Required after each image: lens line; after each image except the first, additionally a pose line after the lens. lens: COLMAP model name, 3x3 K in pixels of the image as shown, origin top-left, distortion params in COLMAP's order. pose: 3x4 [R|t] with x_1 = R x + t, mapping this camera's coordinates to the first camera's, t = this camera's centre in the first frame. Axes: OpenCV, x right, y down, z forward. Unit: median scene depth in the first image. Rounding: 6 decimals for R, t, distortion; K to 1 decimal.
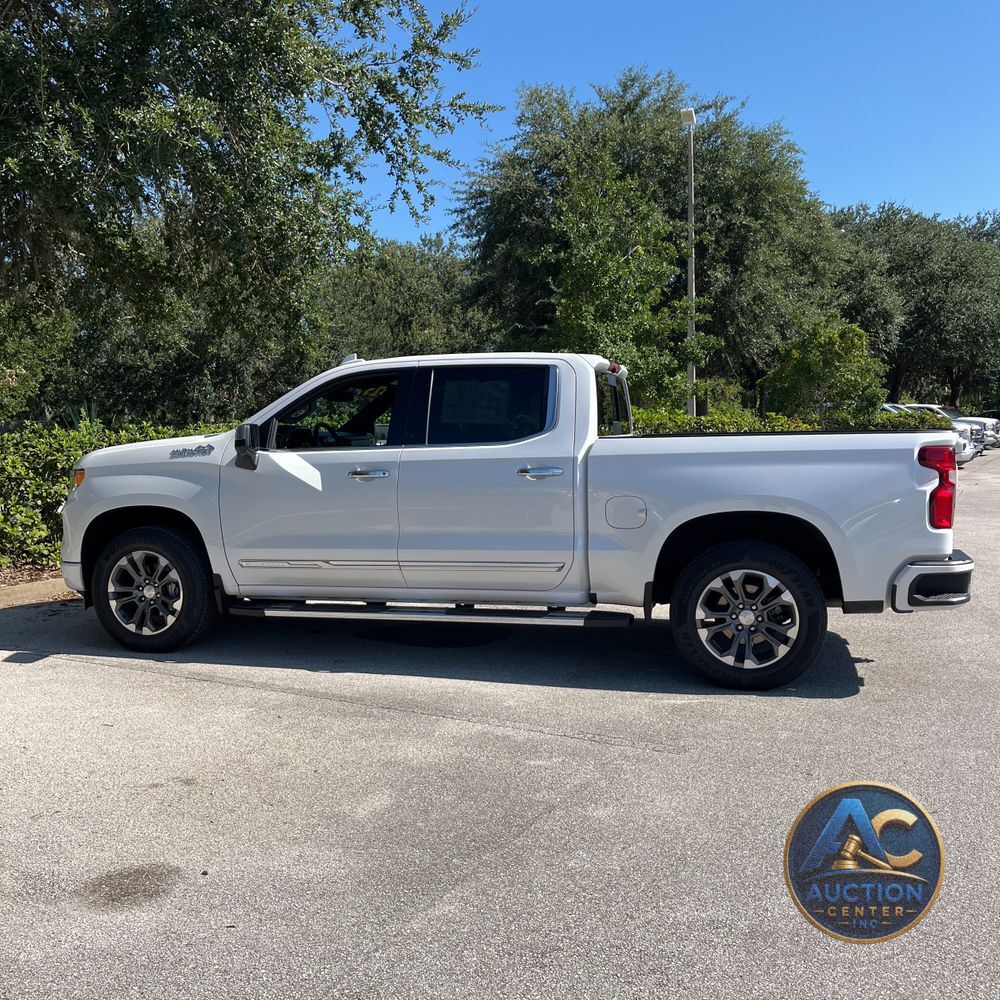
lens RADIAL K [[1012.6, 0, 499.1], [0, 1012.6, 463.2], [0, 0, 1]] dist [0.063584, -0.025253]
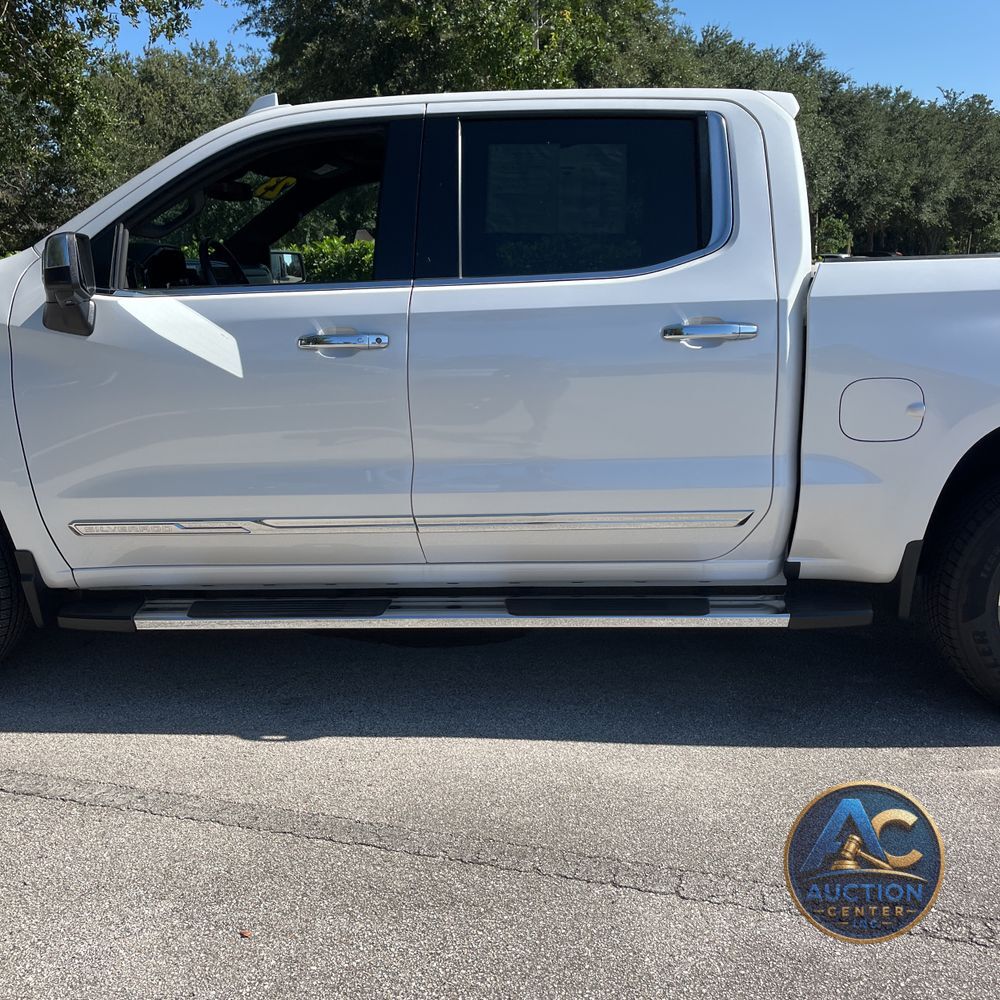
lens RADIAL K [[1030.3, 0, 496.2], [0, 1030.3, 497.9], [0, 0, 1]] dist [0.033583, -0.020669]
pose [[0.979621, -0.045907, 0.195537, -0.095080], [0.010905, 0.984250, 0.176443, -0.001010], [-0.200557, -0.170715, 0.964693, 0.300766]]
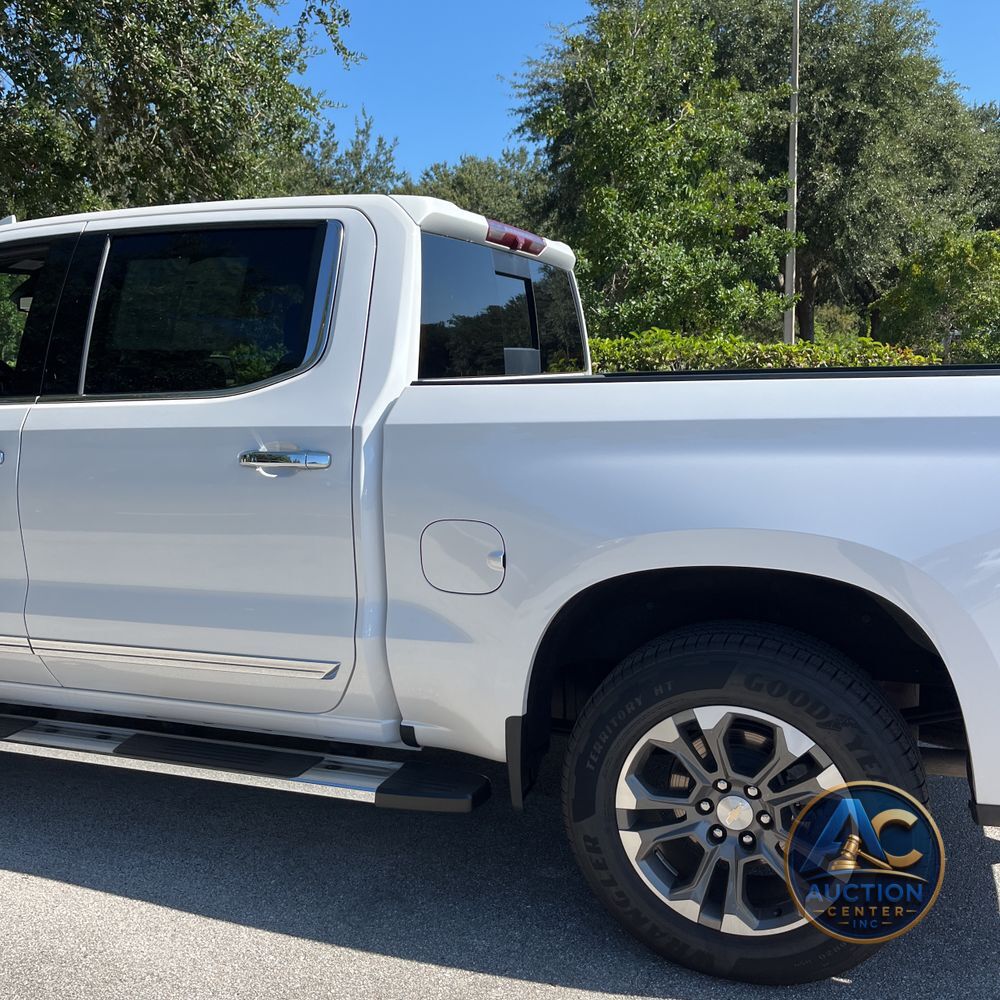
lens RADIAL K [[1030.3, 0, 496.2], [0, 1030.3, 497.9], [0, 0, 1]] dist [0.033583, -0.020669]
pose [[0.994941, 0.011230, -0.099833, 0.103857], [-0.001673, 0.995447, 0.095301, -0.010425], [0.100449, -0.094651, 0.990430, 0.322434]]
